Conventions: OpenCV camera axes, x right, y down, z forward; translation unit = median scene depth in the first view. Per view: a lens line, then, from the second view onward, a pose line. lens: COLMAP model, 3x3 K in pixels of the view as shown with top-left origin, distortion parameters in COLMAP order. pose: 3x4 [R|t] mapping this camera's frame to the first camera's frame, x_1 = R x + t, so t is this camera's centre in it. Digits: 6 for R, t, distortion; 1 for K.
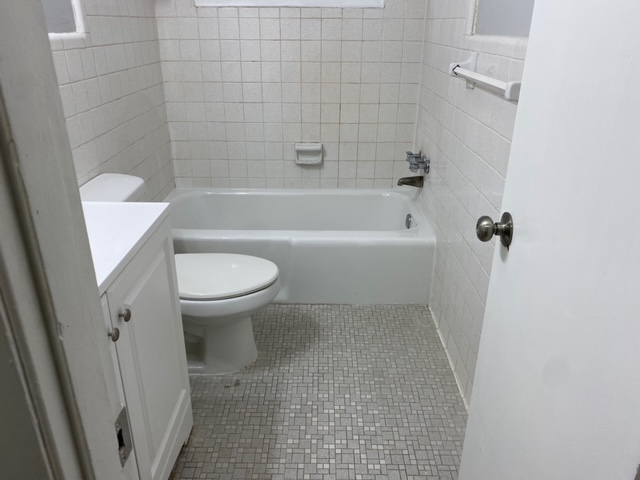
lens RADIAL K [[498.3, 0, 312.7], [0, 498.3, 243.2], [0, 0, 1]] dist [0.082252, -0.090270]
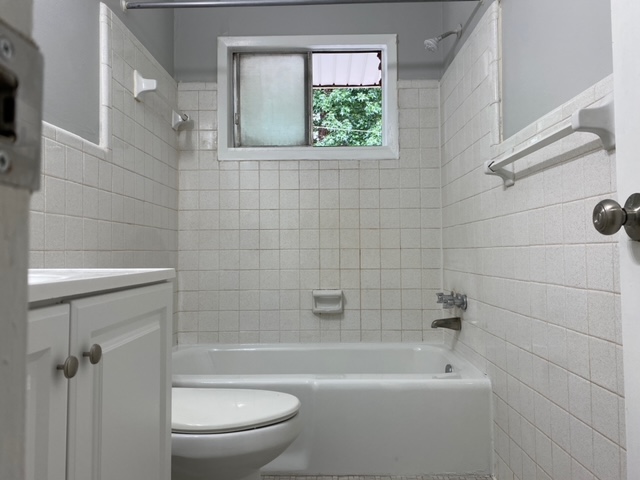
lens RADIAL K [[498.3, 0, 312.7], [0, 498.3, 243.2], [0, 0, 1]] dist [0.082252, -0.090270]
pose [[0.999952, -0.009478, -0.002660, -0.033969], [0.007399, 0.901859, -0.431967, 0.126263], [0.006493, 0.431927, 0.901885, 0.136484]]
